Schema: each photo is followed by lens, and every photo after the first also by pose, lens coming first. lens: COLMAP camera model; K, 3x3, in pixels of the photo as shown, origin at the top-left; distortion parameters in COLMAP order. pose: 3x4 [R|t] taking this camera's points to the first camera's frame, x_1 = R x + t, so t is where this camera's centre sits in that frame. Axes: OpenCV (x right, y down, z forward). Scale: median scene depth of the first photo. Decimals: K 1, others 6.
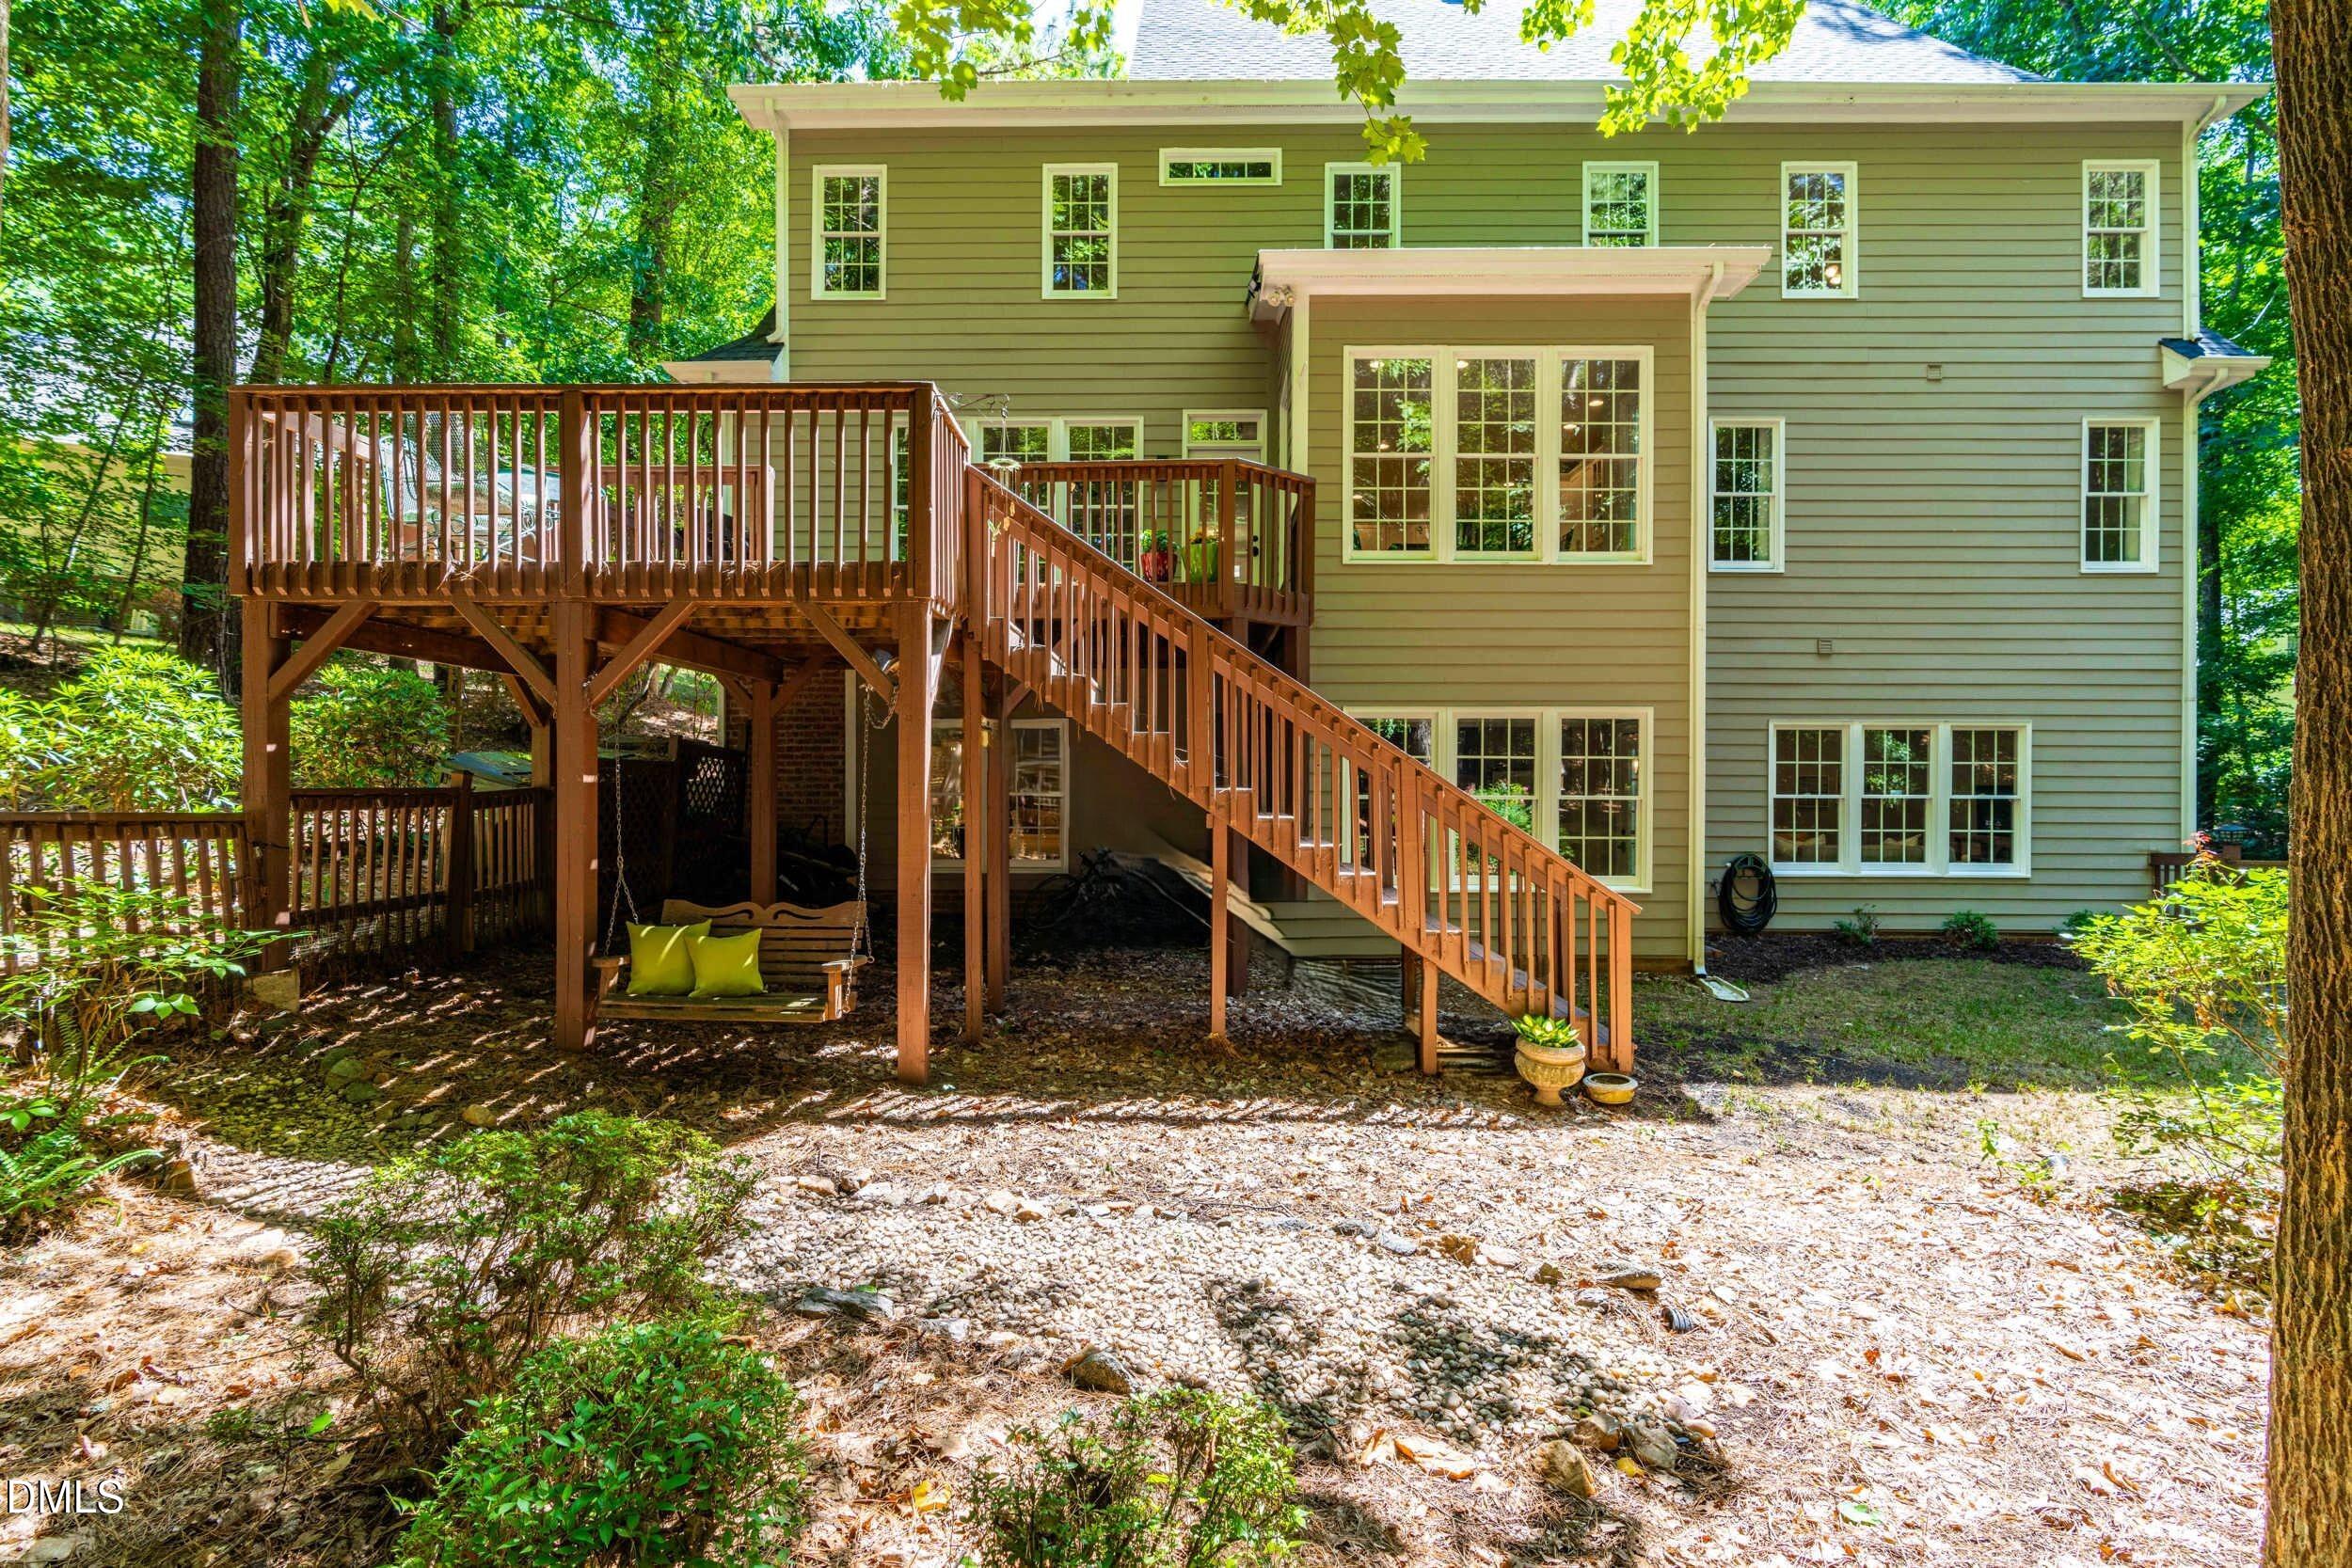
lens RADIAL K [[1090.3, 0, 1160.6], [0, 1090.3, 754.6], [0, 0, 1]] dist [-0.003042, 0.000051]
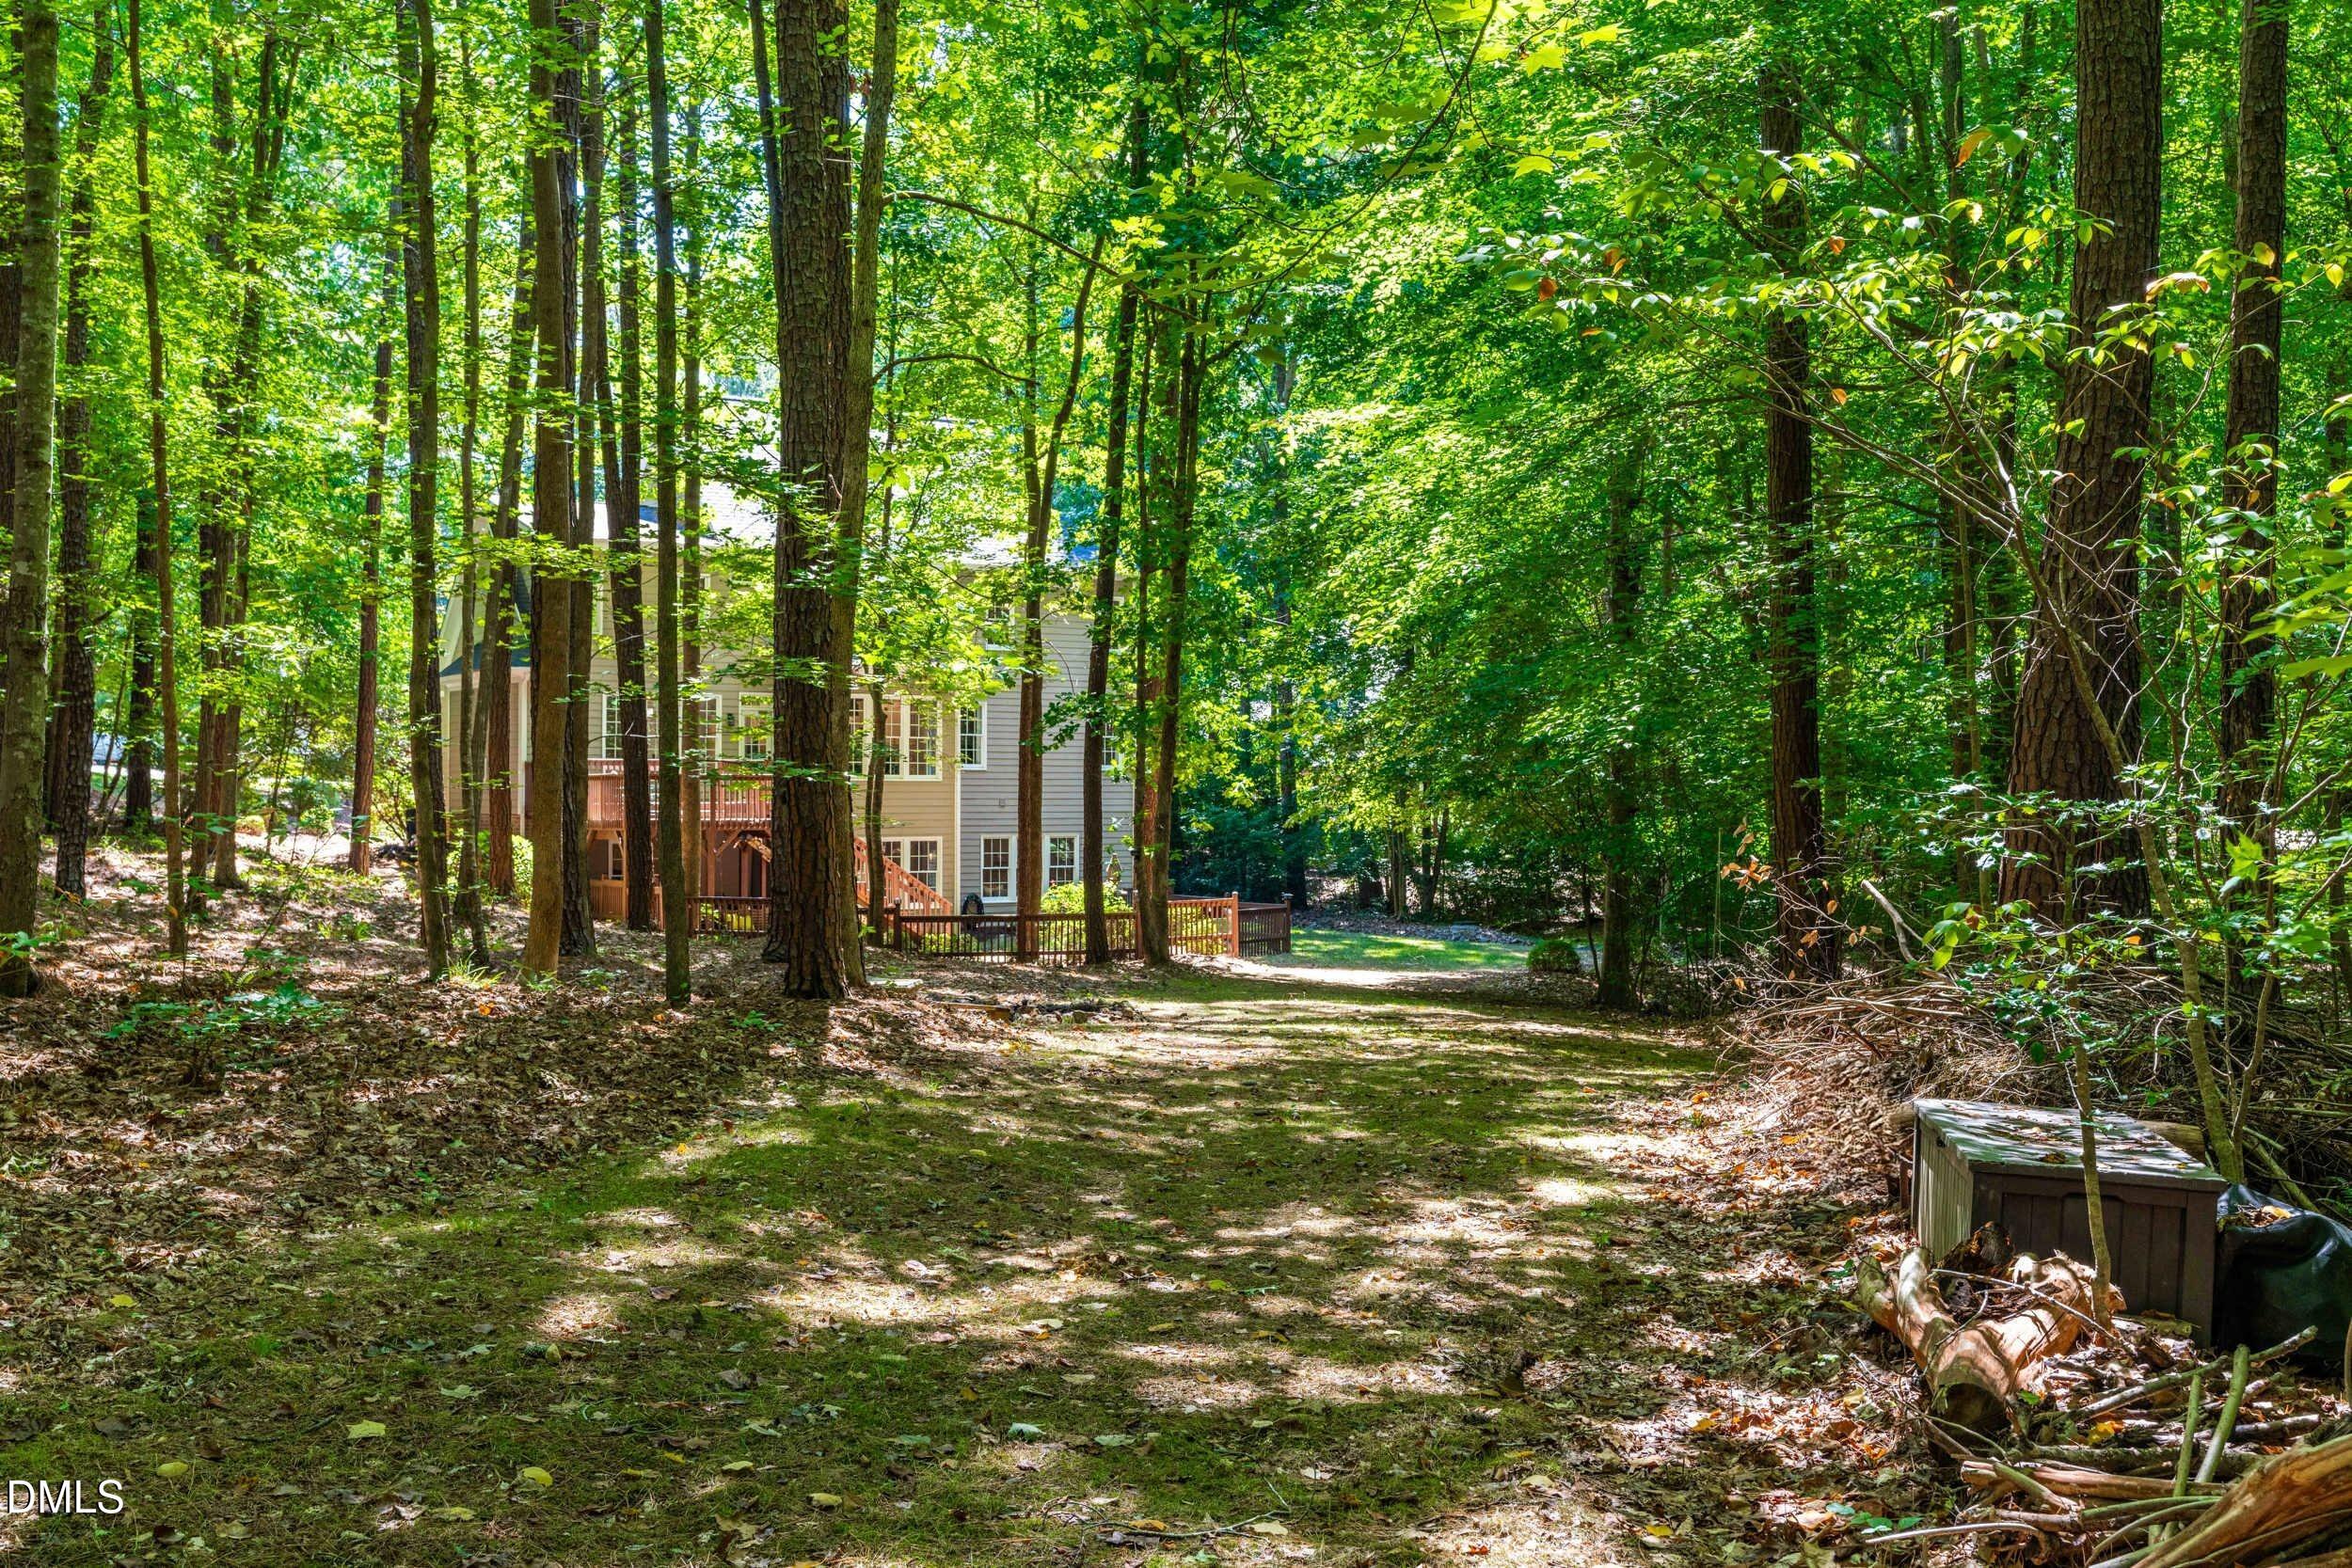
lens RADIAL K [[2305.4, 0, 1176.0], [0, 2305.4, 784.0], [0, 0, 1]] dist [-0.003514, 0.000043]
pose [[0.824951, -0.003287, 0.565195, -2.015445], [0.000568, 0.999987, 0.004986, -0.179000], [-0.565204, -0.003792, 0.824942, -3.532719]]
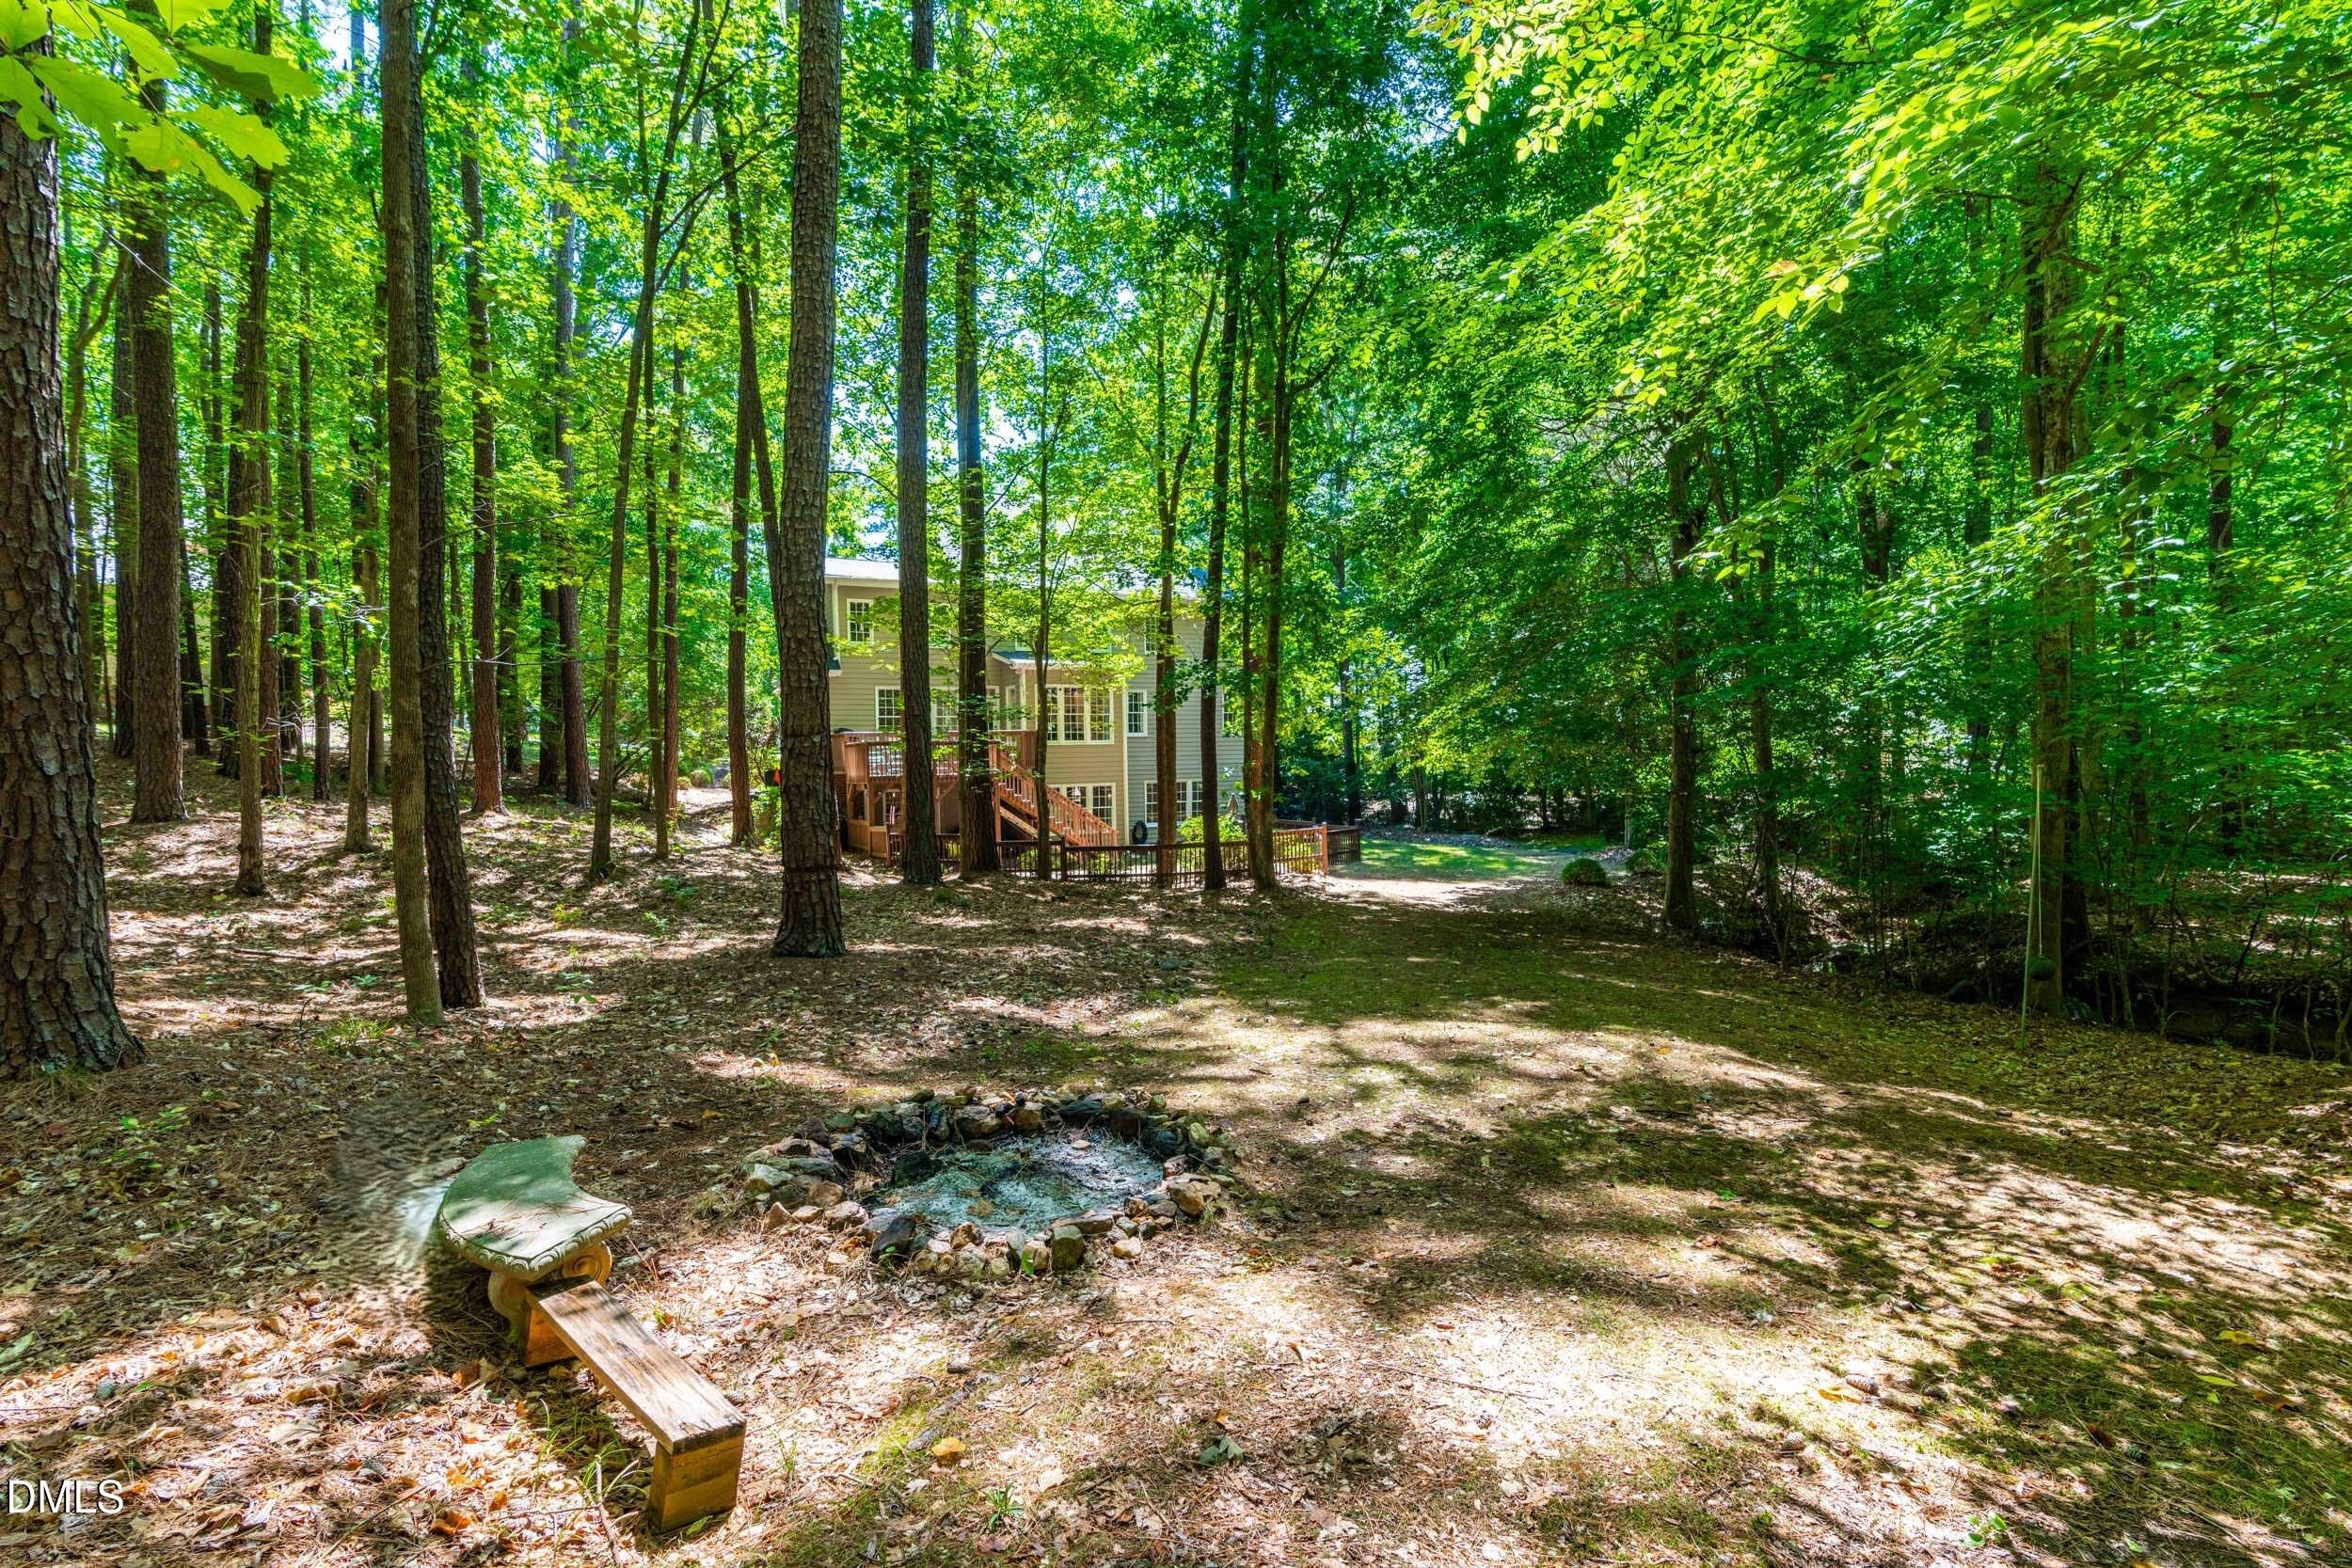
lens RADIAL K [[1112.0, 0, 1176.0], [0, 1112.0, 784.0], [0, 0, 1]] dist [-0.000027, 0.000433]
pose [[0.871579, -0.036025, 0.488929, -1.136913], [0.022695, 0.999192, 0.033166, -0.147344], [-0.489729, -0.017811, 0.871693, -2.240470]]
